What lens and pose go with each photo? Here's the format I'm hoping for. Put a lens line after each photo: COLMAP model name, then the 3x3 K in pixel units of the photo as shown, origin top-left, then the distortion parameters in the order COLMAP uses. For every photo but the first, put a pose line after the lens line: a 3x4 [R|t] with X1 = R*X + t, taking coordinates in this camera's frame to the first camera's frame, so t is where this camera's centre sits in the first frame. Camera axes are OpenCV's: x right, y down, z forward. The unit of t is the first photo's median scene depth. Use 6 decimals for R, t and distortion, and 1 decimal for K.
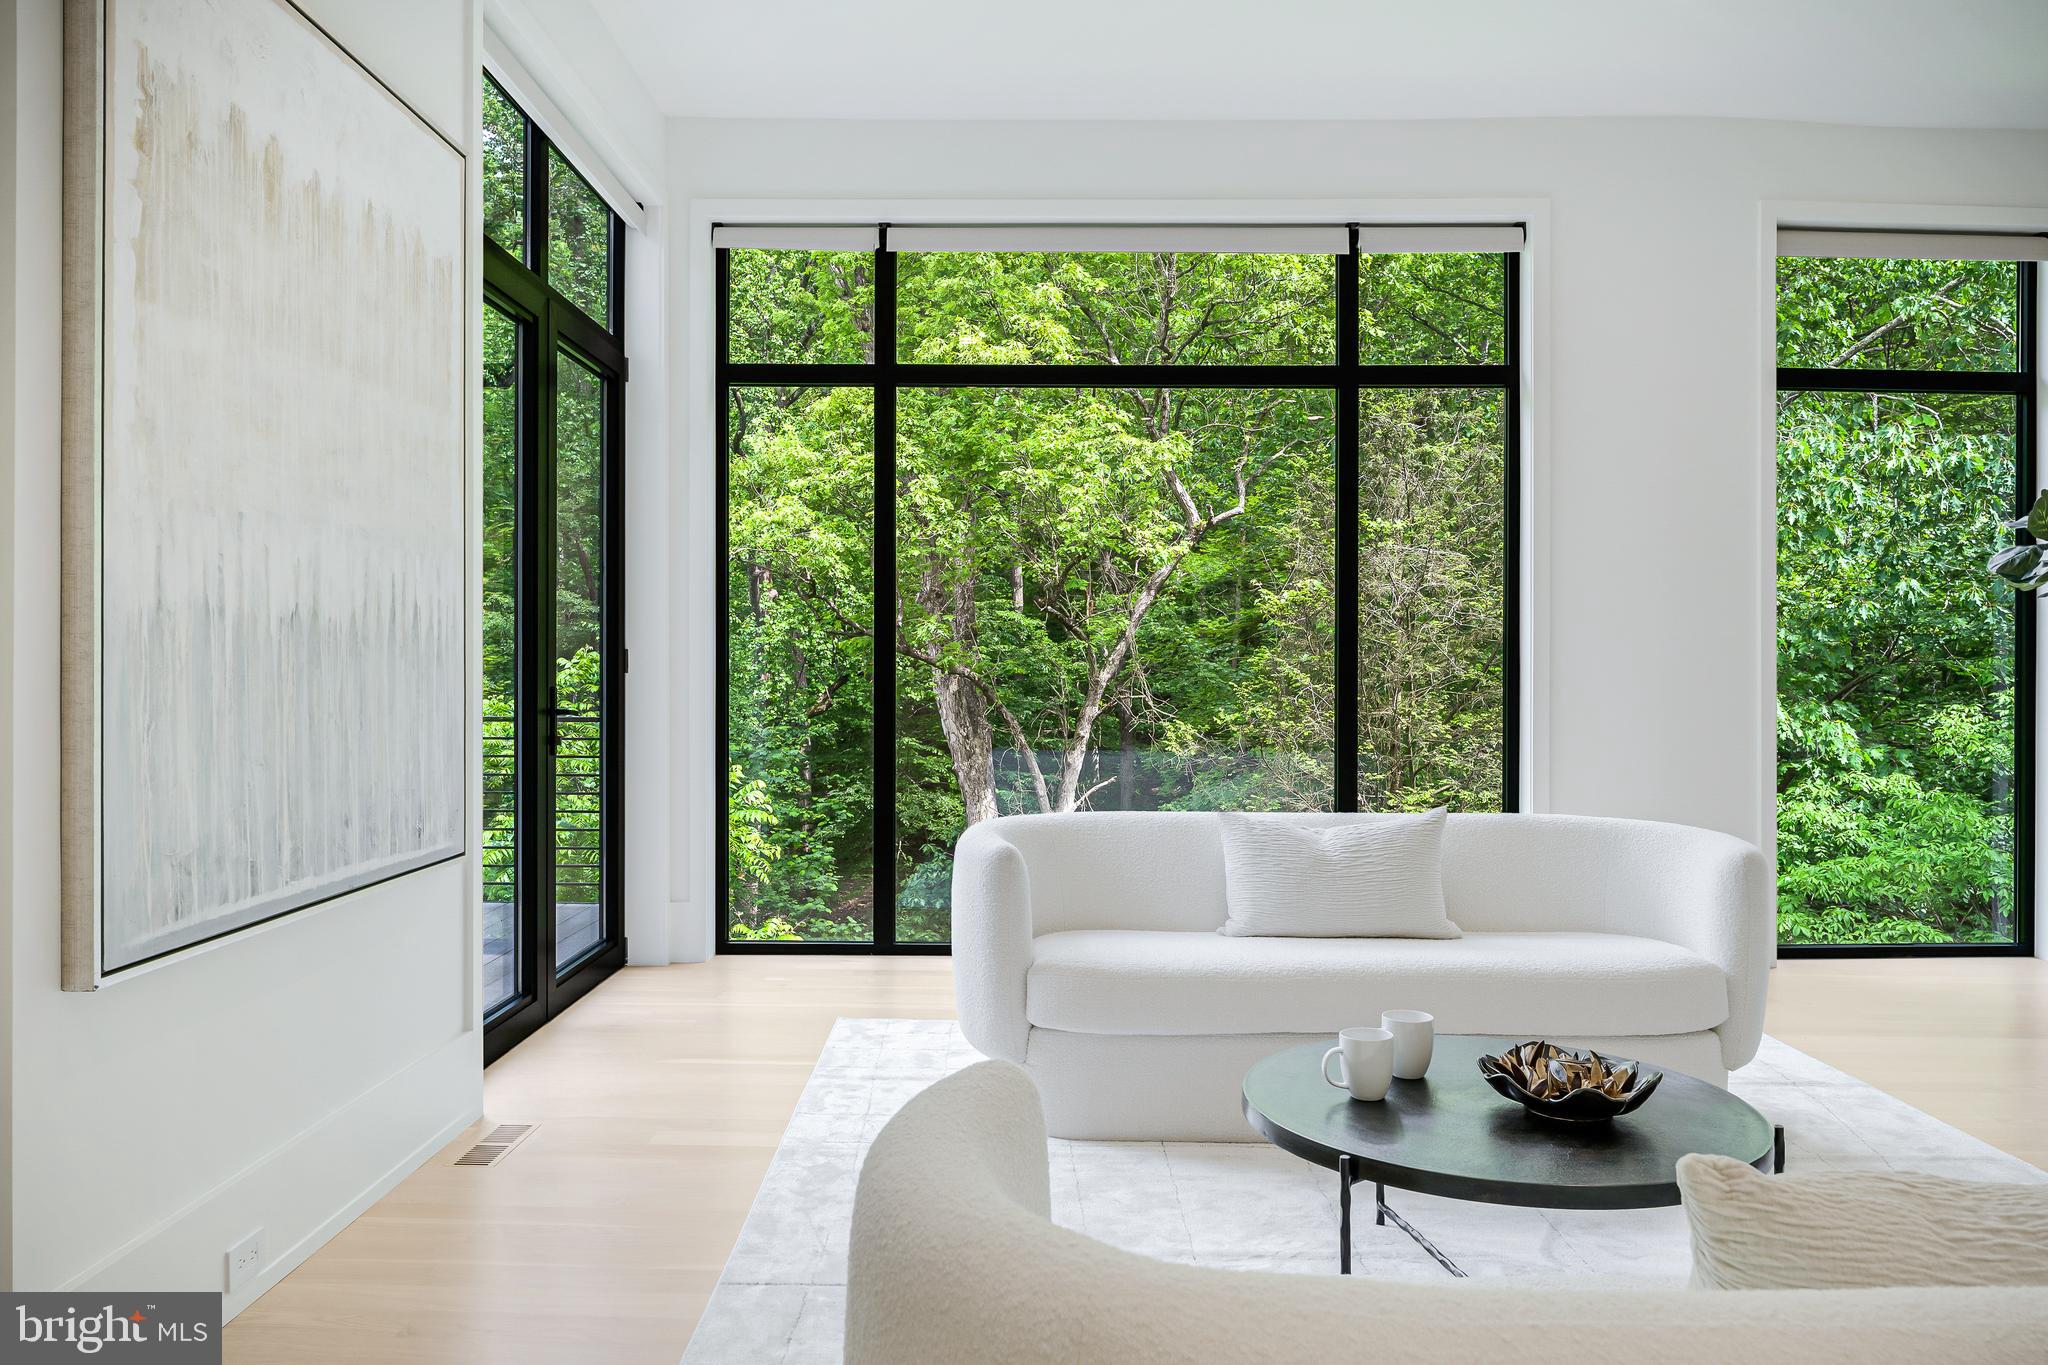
lens RADIAL K [[1447.7, 0, 997.8], [0, 1447.7, 674.5], [0, 0, 1]] dist [-0.000089, 0.003117]
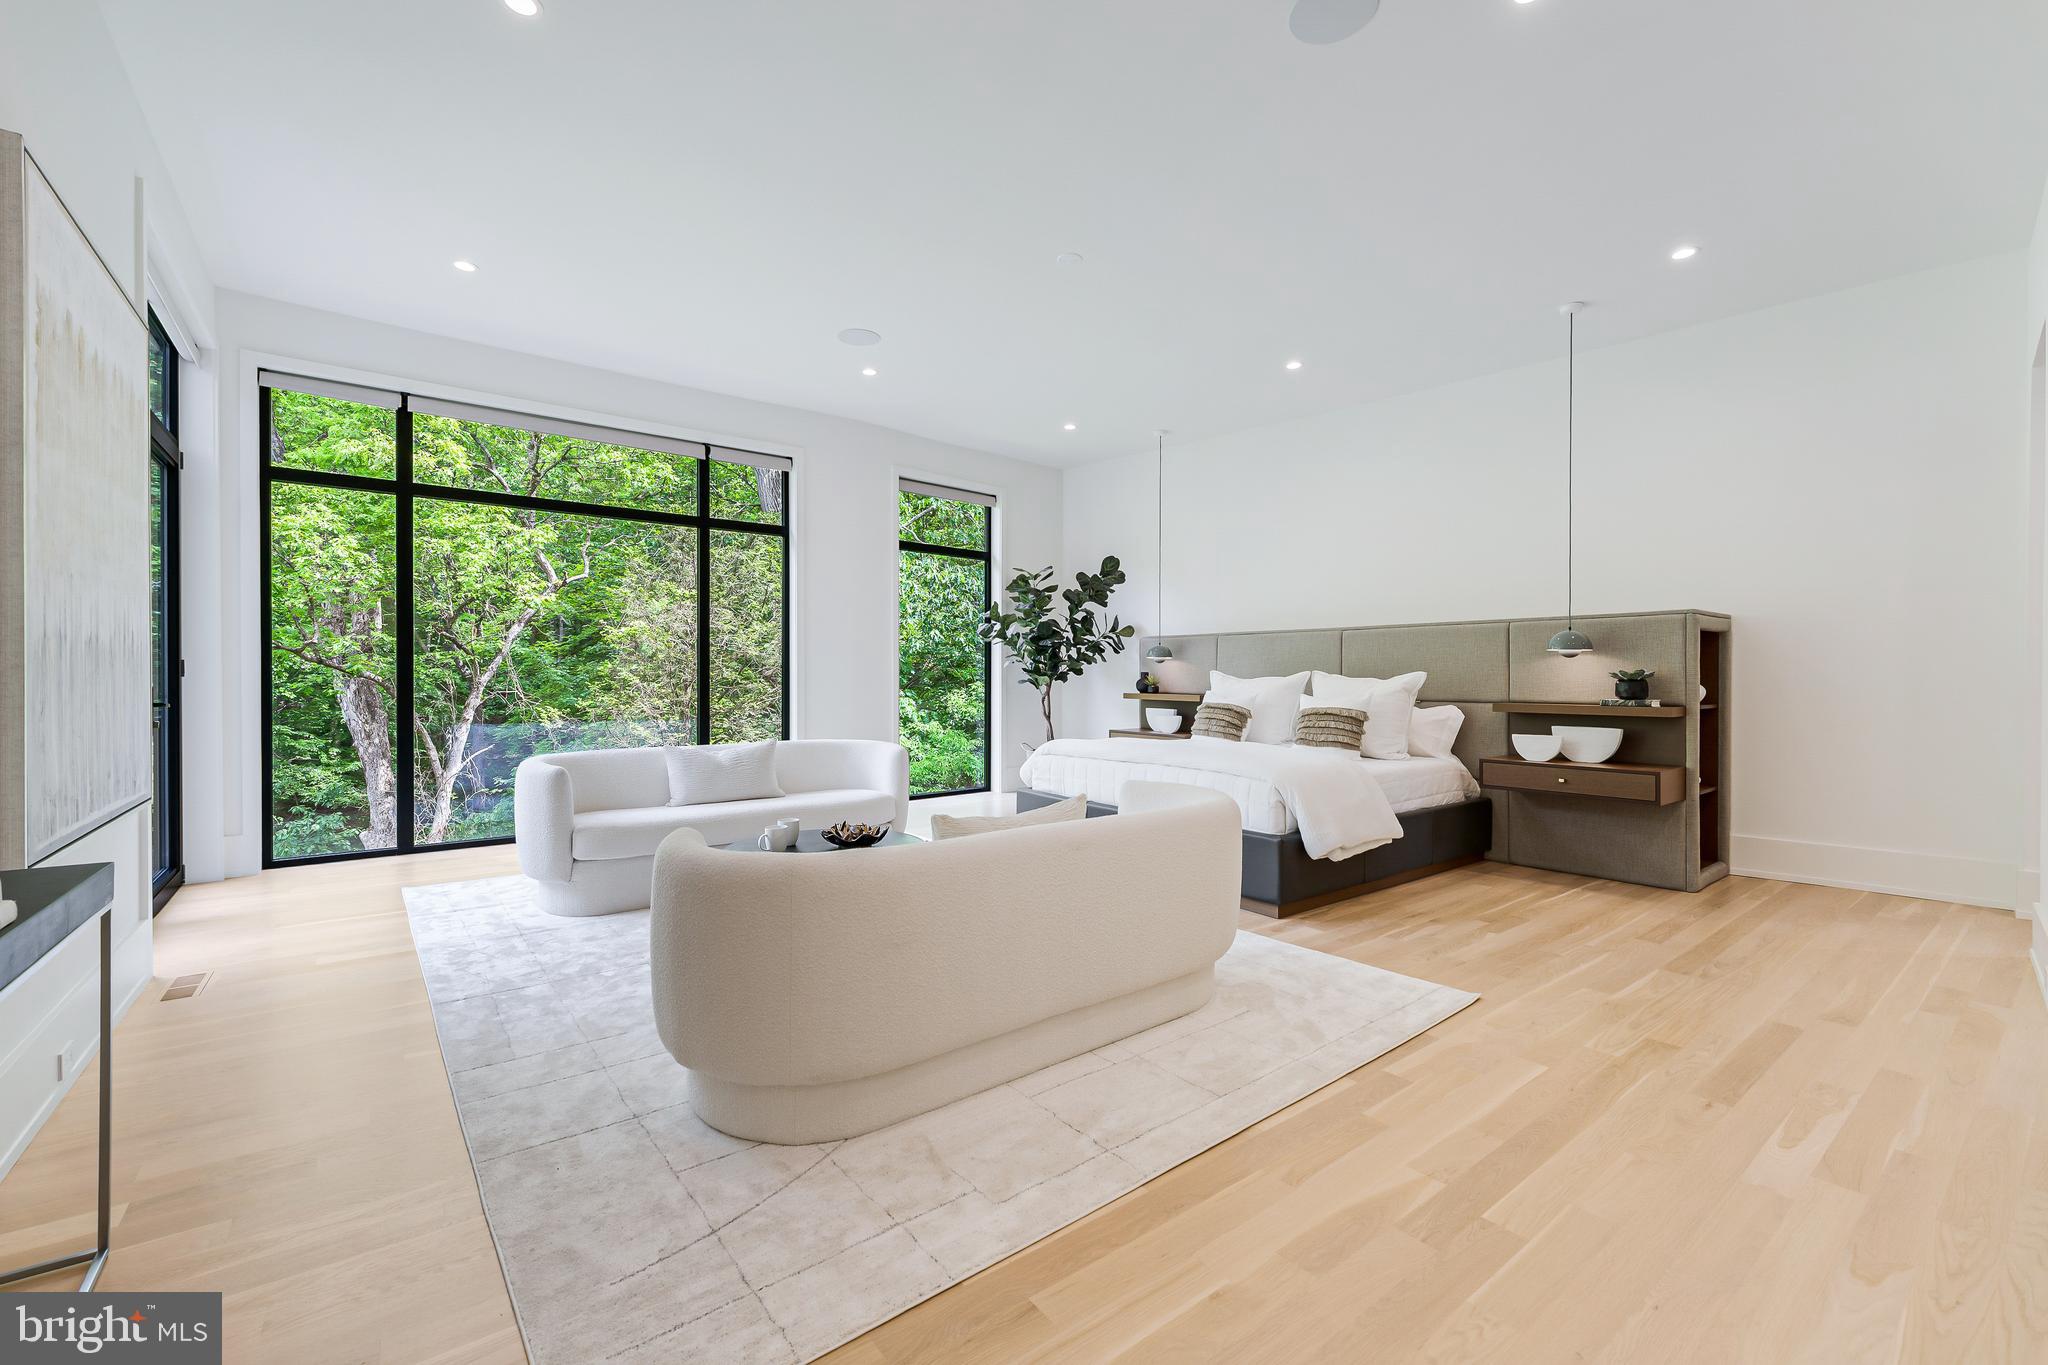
lens RADIAL K [[849.7, 0, 1026.8], [0, 849.7, 672.3], [0, 0, 1]] dist [0.000350, -0.000032]
pose [[0.779947, -0.000309, 0.625845, -0.122084], [0.003442, 0.999987, -0.003795, 0.000315], [-0.625836, 0.005114, 0.779938, -0.142222]]
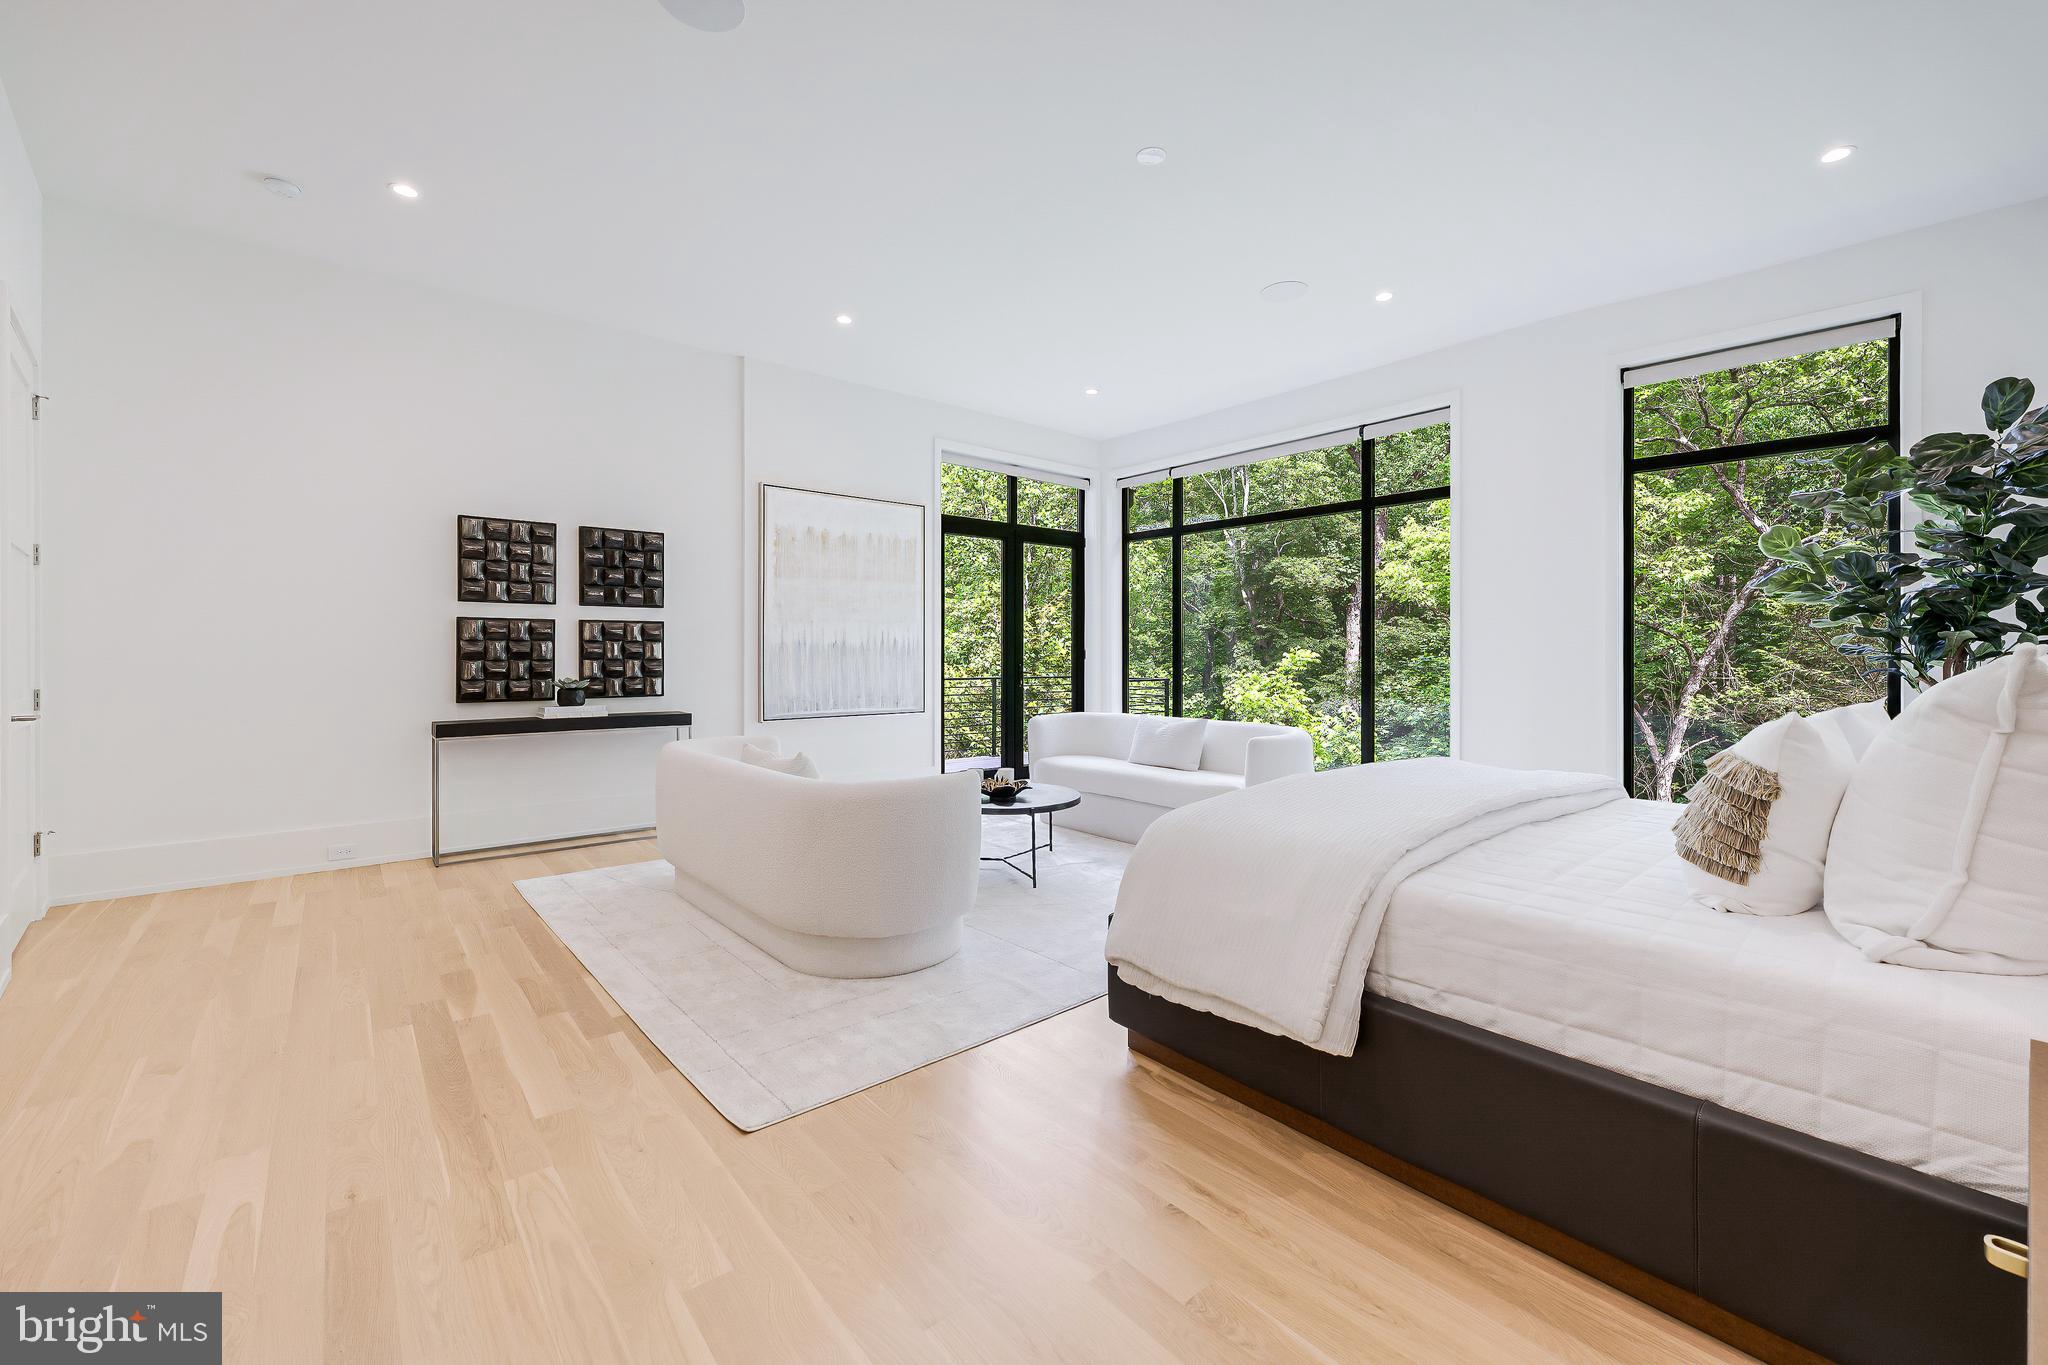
lens RADIAL K [[817.8, 0, 1019.2], [0, 817.8, 661.7], [0, 0, 1]] dist [0.000942, 0.000202]
pose [[0.658143, 0.001666, -0.752891, 0.706232], [-0.002241, 0.999997, 0.000254, 0.002984], [0.752889, 0.001520, 0.658145, -0.051326]]
